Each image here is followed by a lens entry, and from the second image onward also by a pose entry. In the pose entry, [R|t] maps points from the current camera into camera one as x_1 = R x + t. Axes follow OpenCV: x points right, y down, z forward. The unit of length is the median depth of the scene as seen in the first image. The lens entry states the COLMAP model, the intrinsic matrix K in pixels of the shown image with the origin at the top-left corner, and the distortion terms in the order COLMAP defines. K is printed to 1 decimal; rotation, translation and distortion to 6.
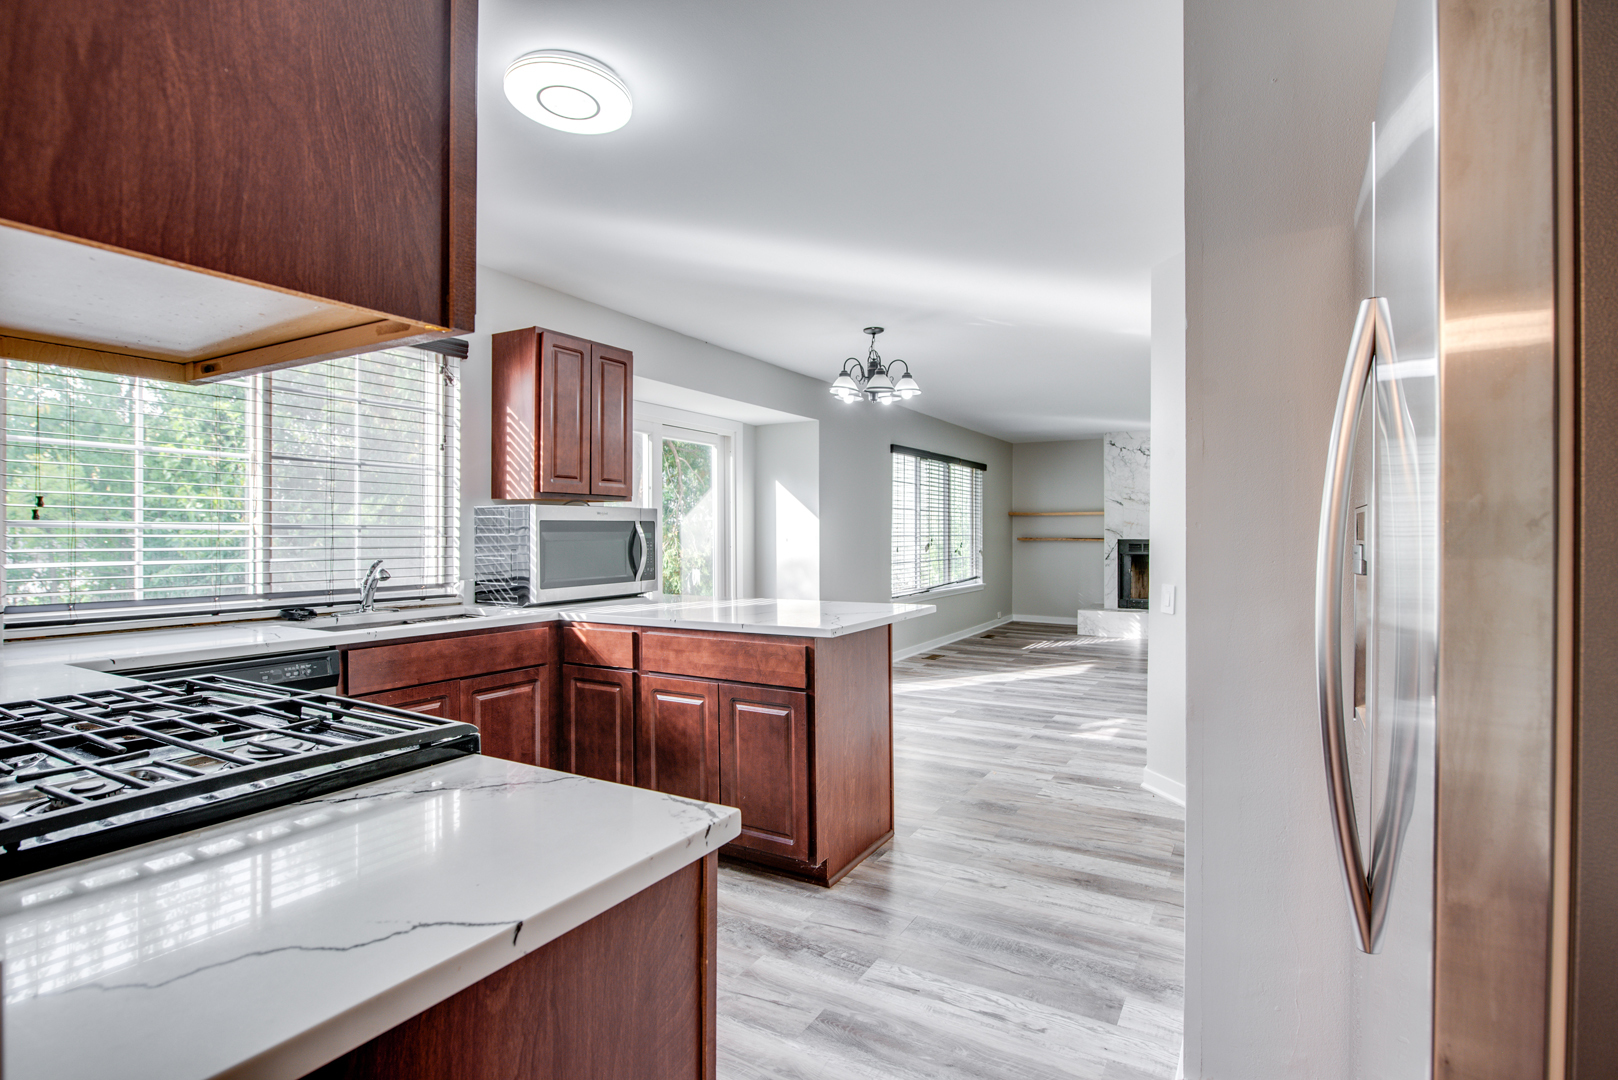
lens RADIAL K [[795.8, 0, 814.9], [0, 795.8, 540.7], [0, 0, 1]] dist [-0.003866, -0.000778]
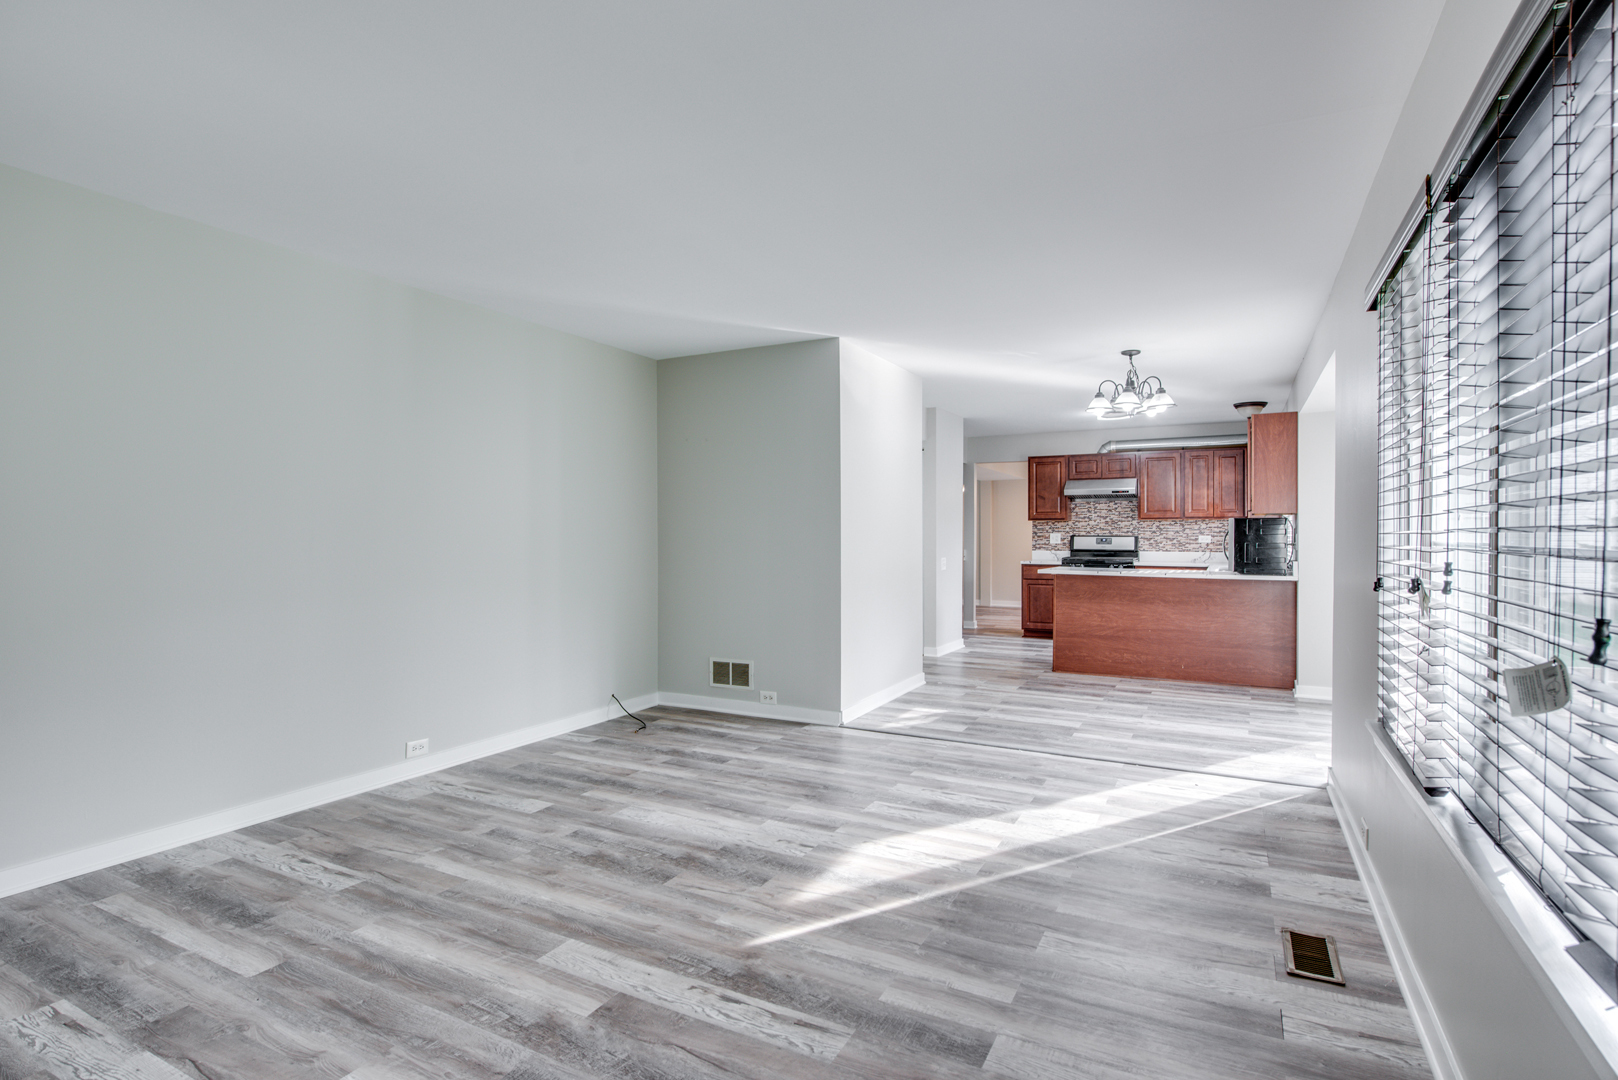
lens RADIAL K [[805.0, 0, 807.8], [0, 805.0, 543.3], [0, 0, 1]] dist [-0.011526, -0.000452]
pose [[-0.999221, 0.000153, -0.039469, 0.740013], [-0.000677, 0.999779, 0.021022, -0.026054], [0.039464, 0.021032, -0.999000, 2.736113]]
